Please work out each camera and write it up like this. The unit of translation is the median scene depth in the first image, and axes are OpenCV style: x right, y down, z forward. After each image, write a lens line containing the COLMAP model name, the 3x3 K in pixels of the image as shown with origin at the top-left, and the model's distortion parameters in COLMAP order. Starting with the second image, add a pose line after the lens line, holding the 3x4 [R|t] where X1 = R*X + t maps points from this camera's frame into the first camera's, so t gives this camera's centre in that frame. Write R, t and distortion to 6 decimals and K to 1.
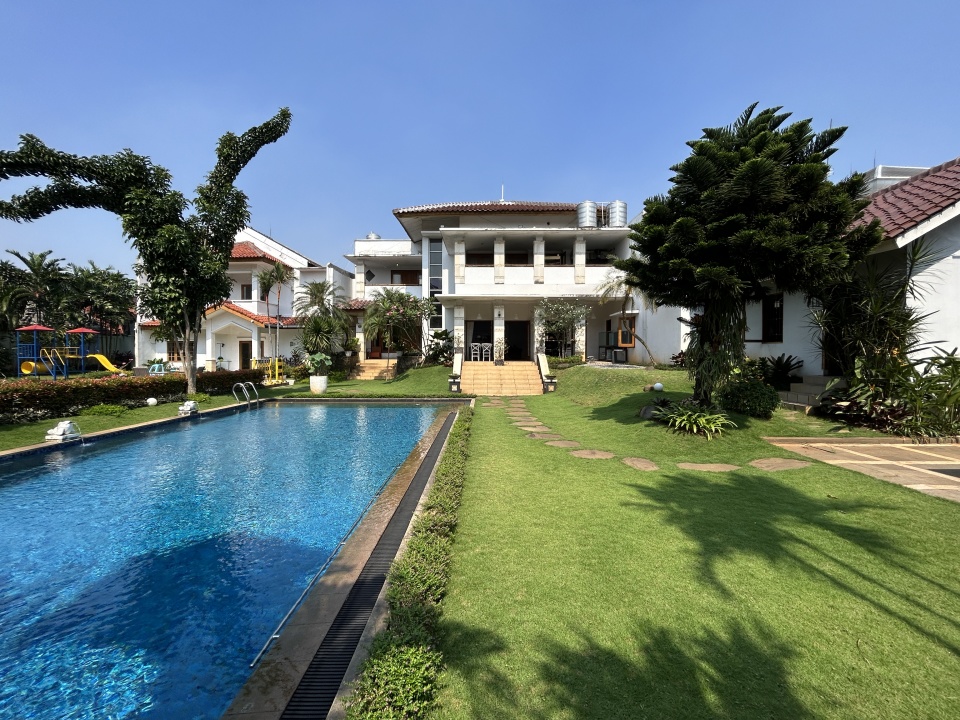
lens RADIAL K [[391.2, 0, 474.5], [0, 391.2, 354.0], [0, 0, 1]] dist [0.001385, -0.001121]
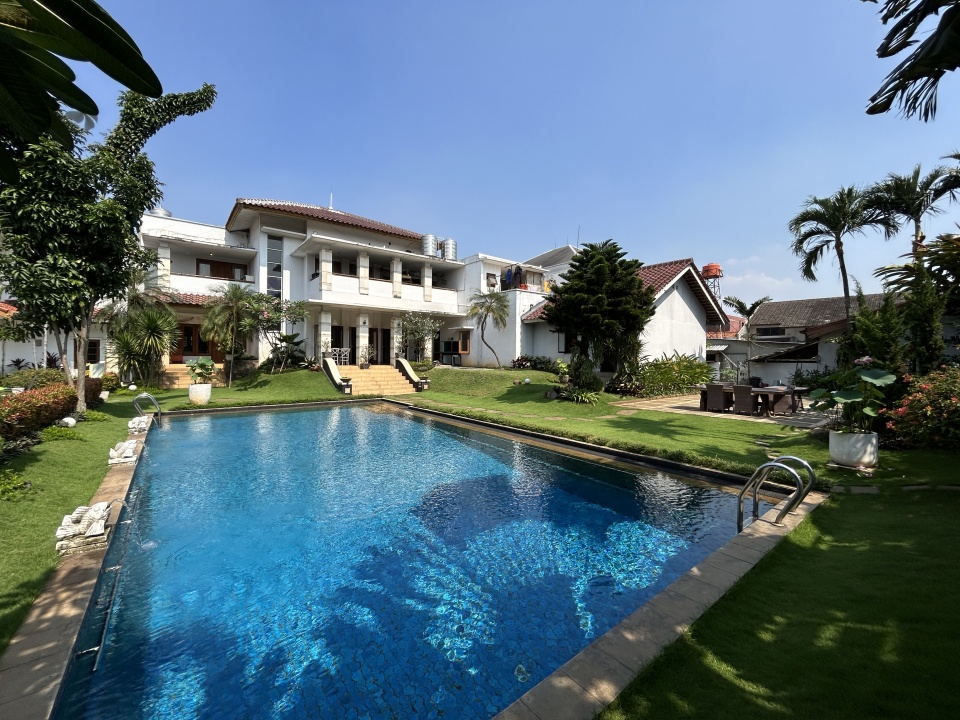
lens RADIAL K [[391.2, 0, 476.2], [0, 391.2, 356.7], [0, 0, 1]] dist [0.001385, -0.001121]
pose [[0.782561, 0.006221, 0.622543, -0.371895], [-0.006269, 0.999978, -0.002112, -0.005359], [-0.622542, -0.002250, 0.782583, -0.052857]]
